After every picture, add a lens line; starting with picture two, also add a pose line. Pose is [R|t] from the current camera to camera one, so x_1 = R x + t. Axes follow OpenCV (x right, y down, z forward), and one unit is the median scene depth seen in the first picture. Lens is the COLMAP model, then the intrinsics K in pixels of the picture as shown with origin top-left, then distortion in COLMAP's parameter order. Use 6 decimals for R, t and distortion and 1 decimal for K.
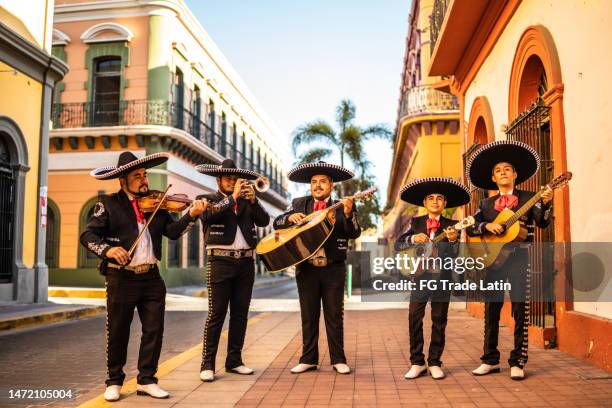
lens RADIAL K [[597.4, 0, 306.0], [0, 597.4, 204.0], [0, 0, 1]] dist [-0.072993, 0.001046]
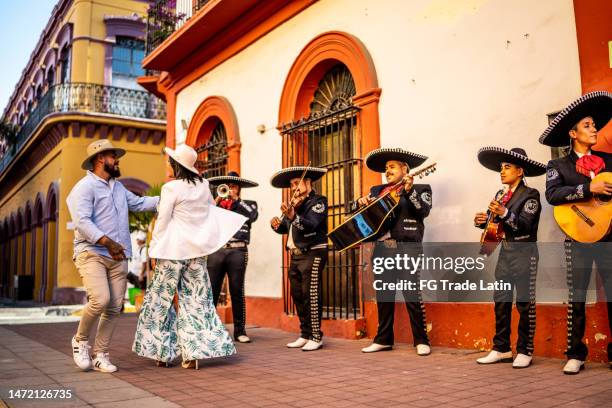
lens RADIAL K [[597.4, 0, 306.0], [0, 597.4, 204.0], [0, 0, 1]] dist [-0.072993, 0.001046]
pose [[0.774300, 0.064335, 0.629540, -0.155341], [-0.043839, 0.997882, -0.048058, 0.029358], [-0.631299, 0.009613, 0.775480, 0.112739]]
